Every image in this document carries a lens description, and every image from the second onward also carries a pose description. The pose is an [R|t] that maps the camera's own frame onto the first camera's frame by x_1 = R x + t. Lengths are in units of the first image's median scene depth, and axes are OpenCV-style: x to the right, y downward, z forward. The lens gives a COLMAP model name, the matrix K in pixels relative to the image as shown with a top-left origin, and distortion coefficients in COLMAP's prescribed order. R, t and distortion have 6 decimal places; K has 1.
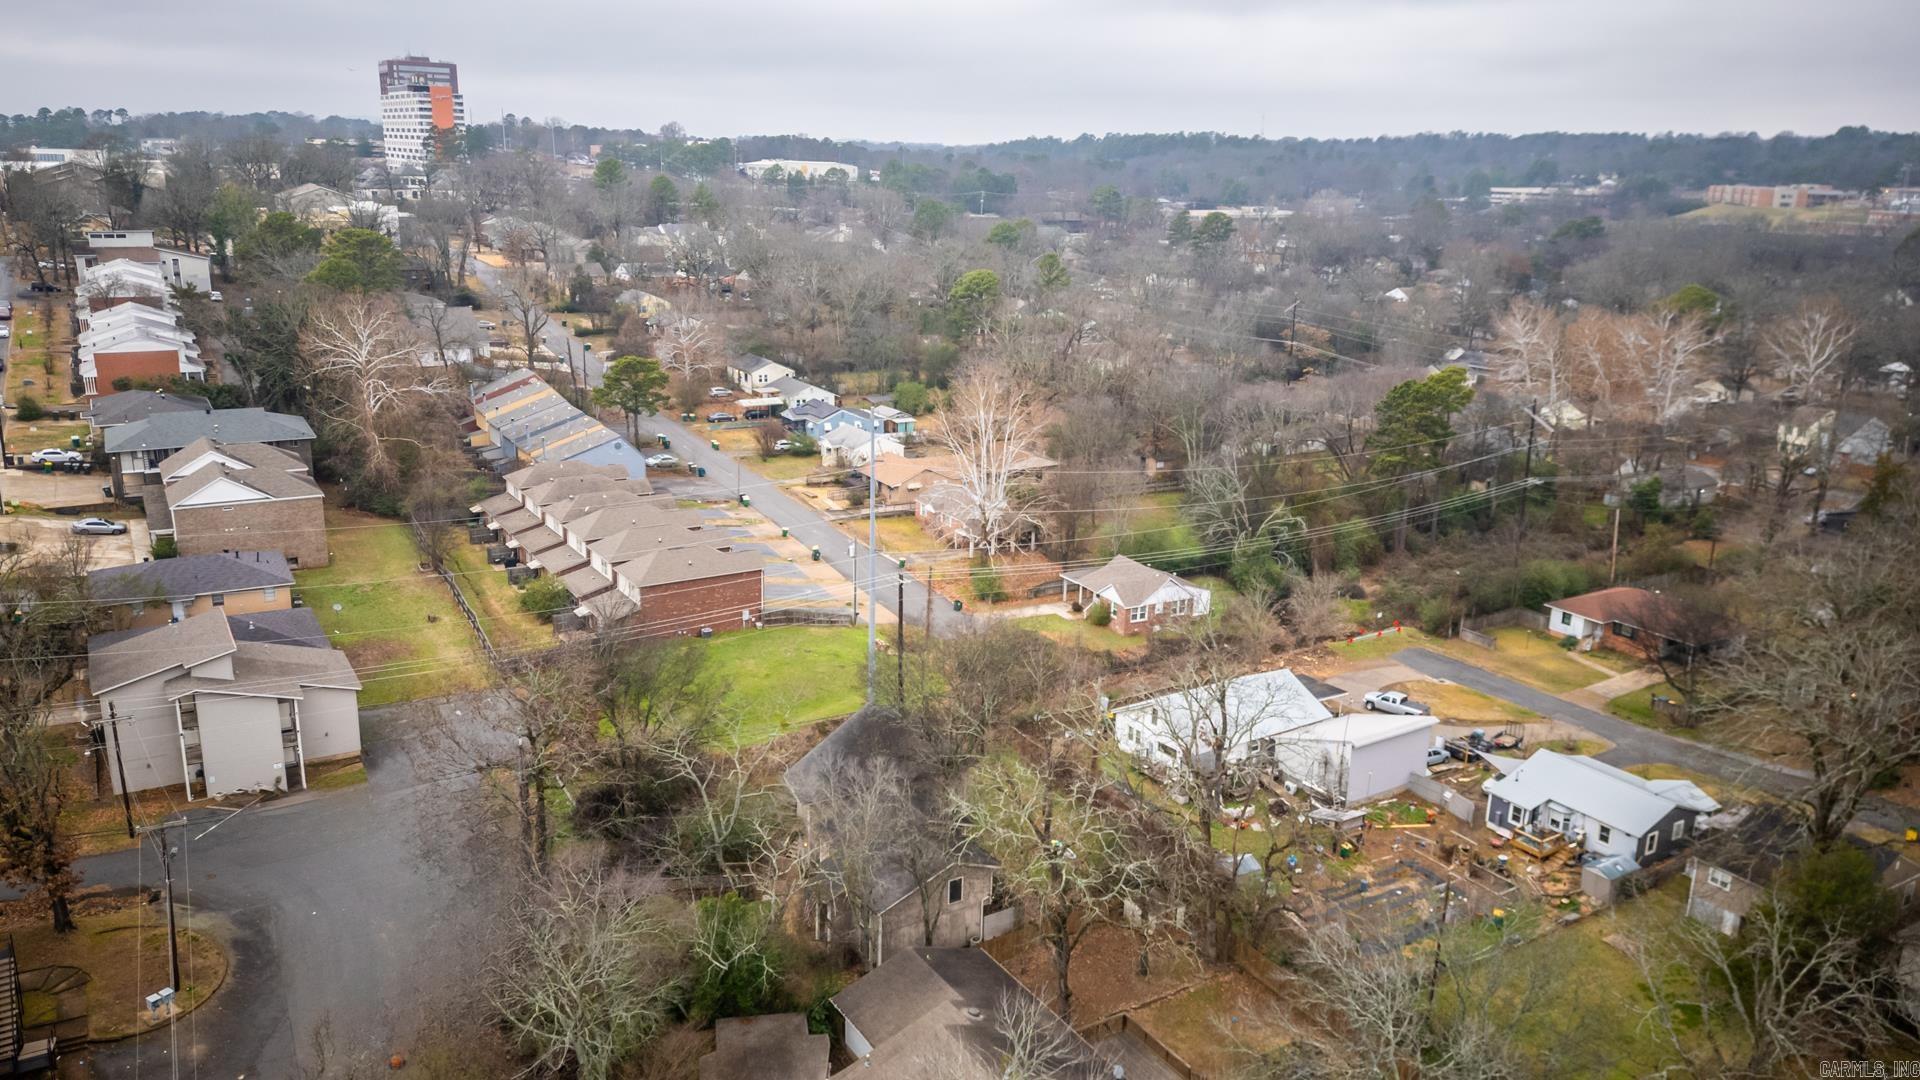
lens RADIAL K [[1375.5, 0, 961.0], [0, 1375.5, 530.1], [0, 0, 1]] dist [0.087570, -0.123858]
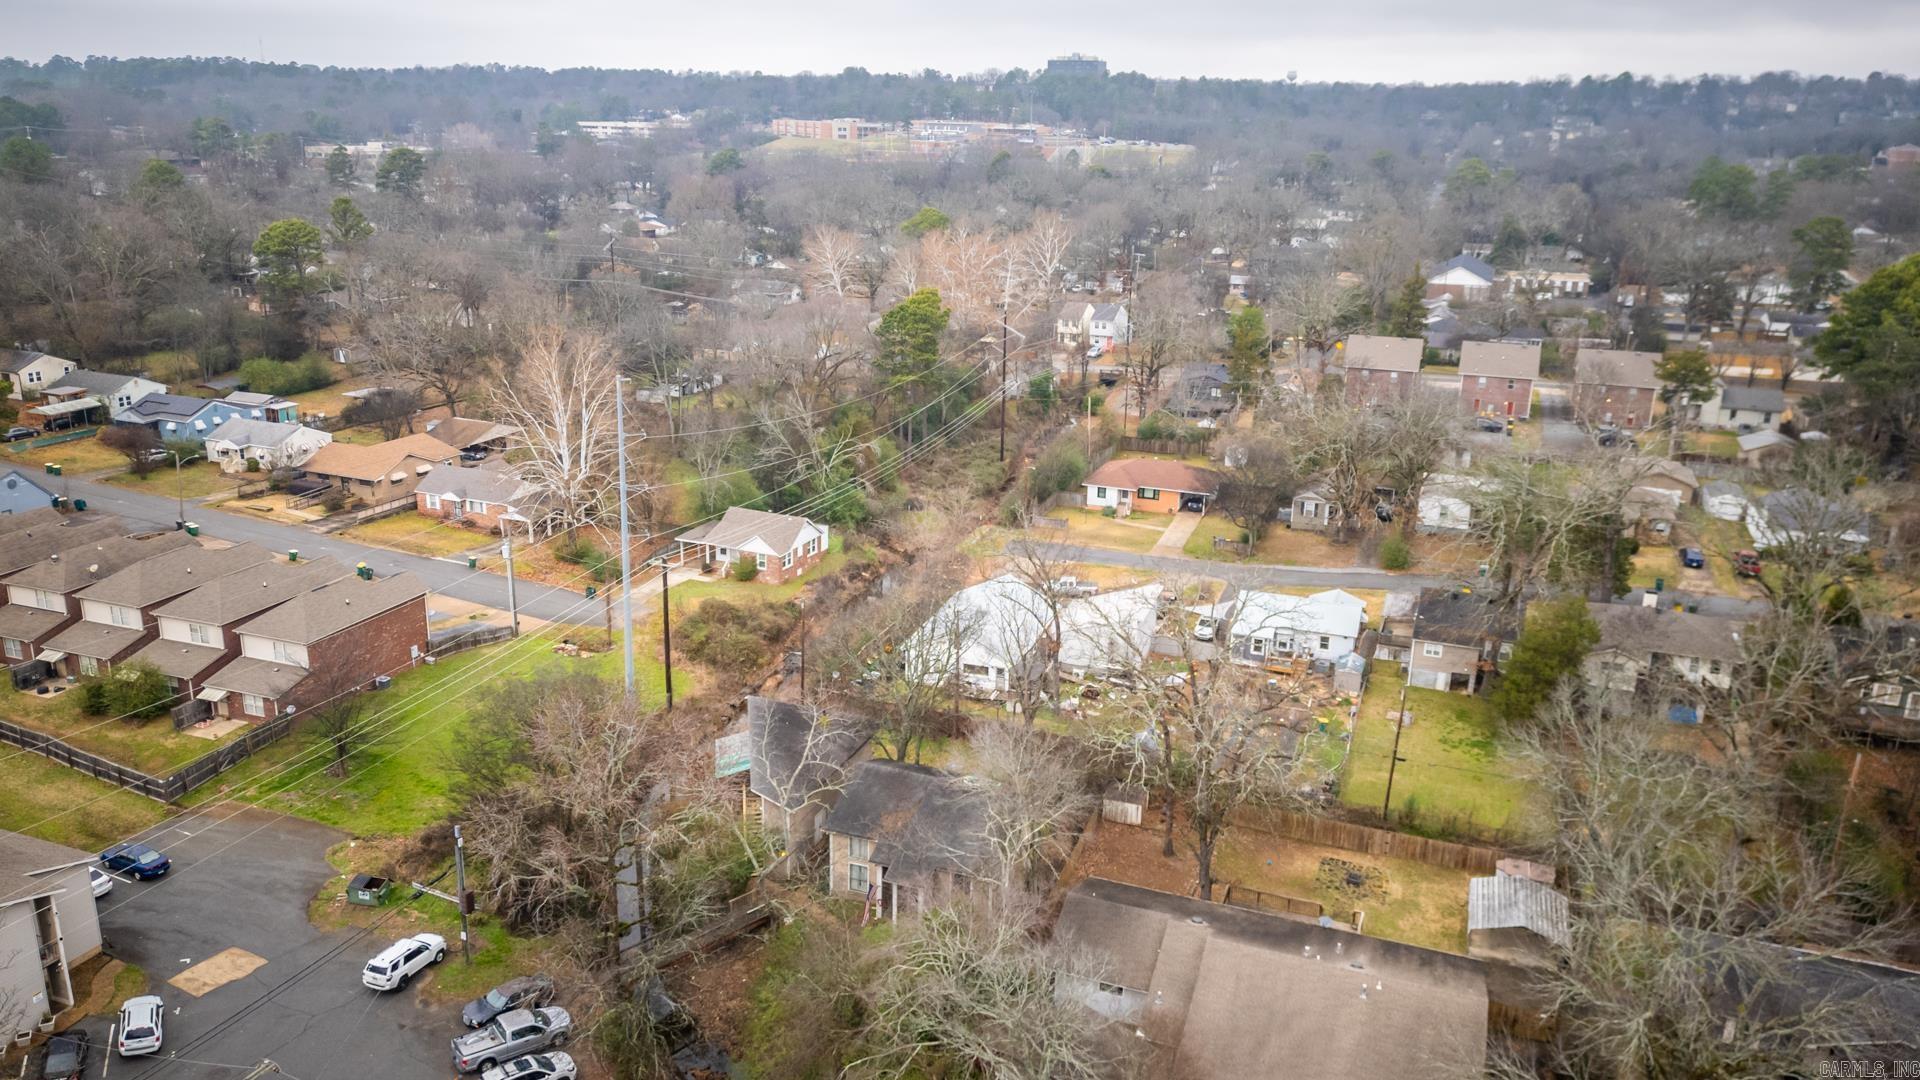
lens RADIAL K [[1375.5, 0, 961.0], [0, 1375.5, 530.1], [0, 0, 1]] dist [0.087570, -0.123858]
pose [[0.786737, -0.182608, 0.589661, -0.344306], [0.156361, 0.983042, 0.095812, -0.034642], [-0.597157, 0.016822, 0.801948, 0.133507]]
